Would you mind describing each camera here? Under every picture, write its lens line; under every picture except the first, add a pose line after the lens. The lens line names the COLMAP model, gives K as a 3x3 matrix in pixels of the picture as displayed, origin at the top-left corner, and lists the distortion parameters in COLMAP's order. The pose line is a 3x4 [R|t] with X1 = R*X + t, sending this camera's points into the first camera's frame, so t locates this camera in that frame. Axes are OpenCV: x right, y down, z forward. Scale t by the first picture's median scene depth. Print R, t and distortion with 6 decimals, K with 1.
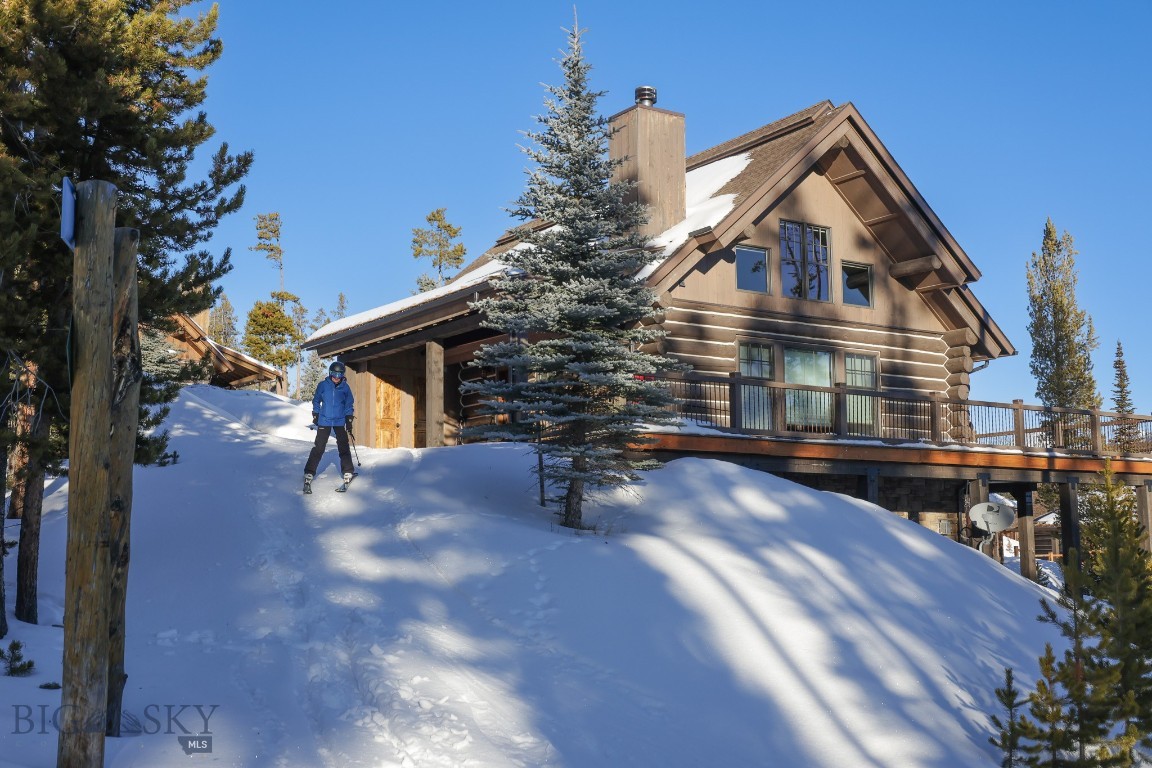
lens RADIAL K [[1314.8, 0, 576.0], [0, 1314.8, 384.0], [0, 0, 1]] dist [0.008445, 0.002385]
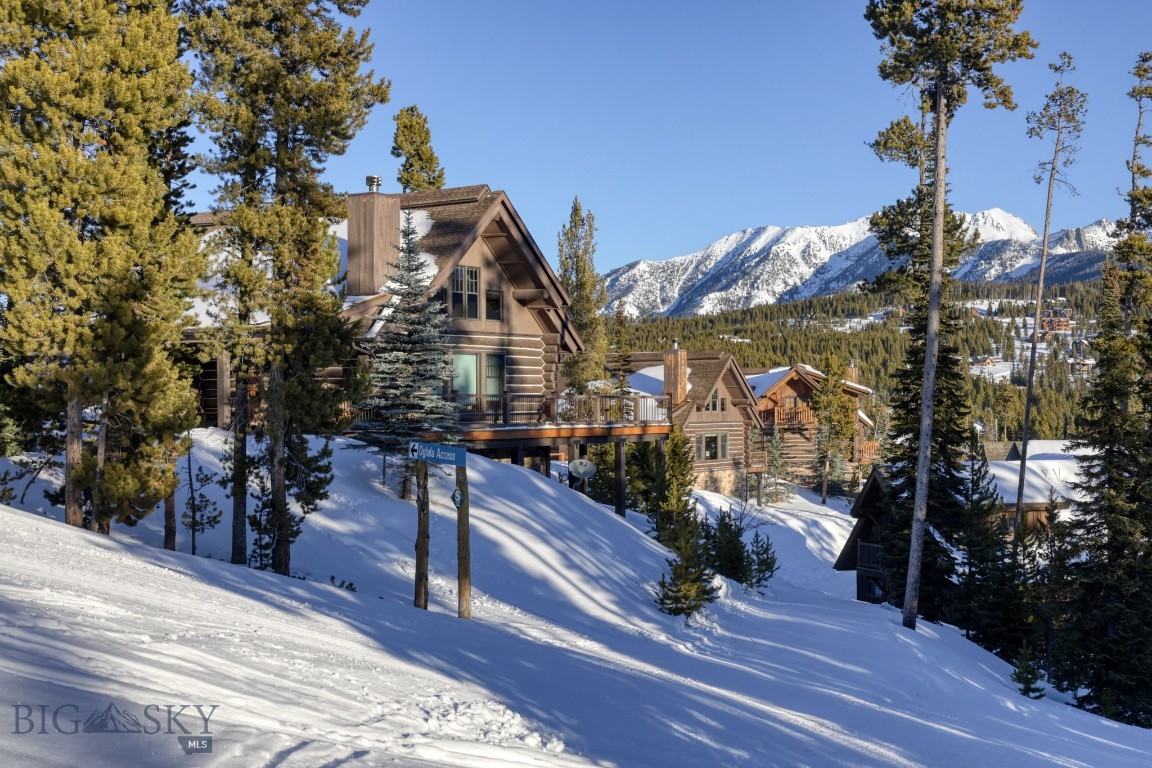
lens RADIAL K [[1568.9, 0, 576.0], [0, 1568.9, 384.0], [0, 0, 1]] dist [-0.011027, 0.002511]
pose [[0.915226, 0.009103, 0.402838, -0.663701], [-0.055297, 0.993123, 0.103190, -0.285122], [-0.399129, -0.116718, 0.909436, -1.041935]]
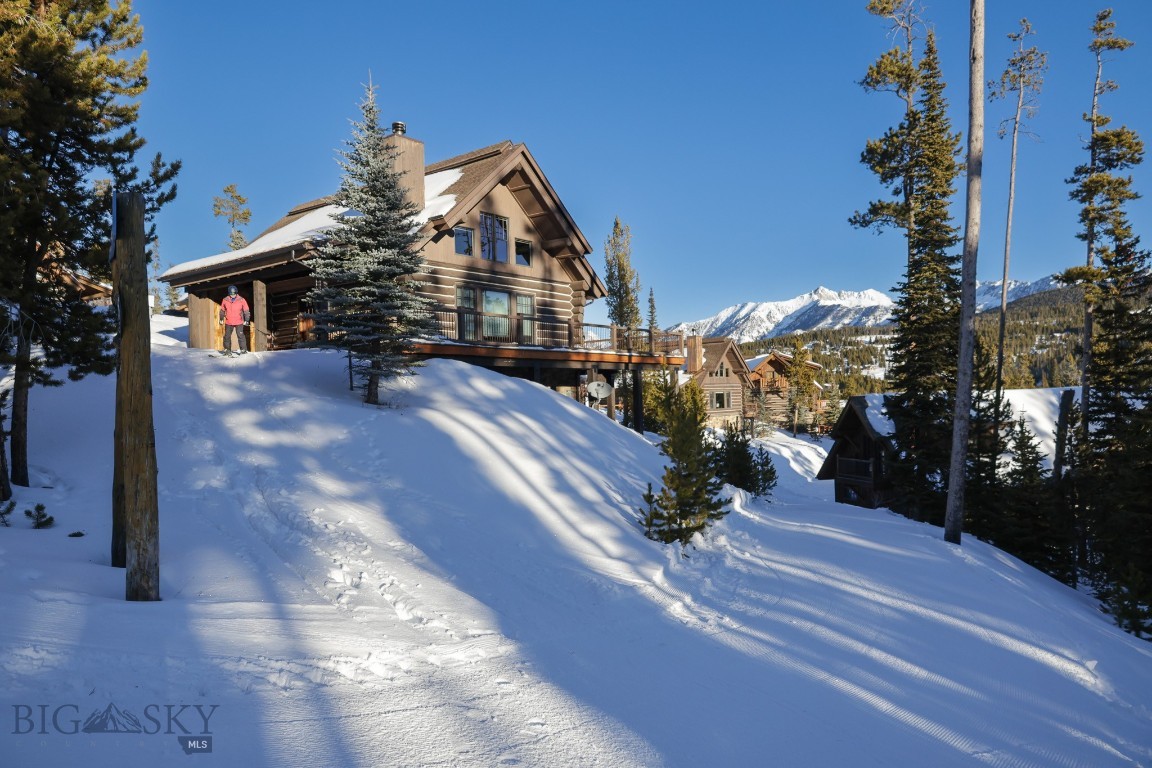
lens RADIAL K [[788.1, 0, 576.0], [0, 788.1, 384.0], [0, 0, 1]] dist [-0.003716, -0.000736]
pose [[0.949495, -0.010645, 0.313602, -0.068147], [-0.021669, 0.994814, 0.099376, -0.016678], [-0.313034, -0.101152, 0.944340, 0.008973]]
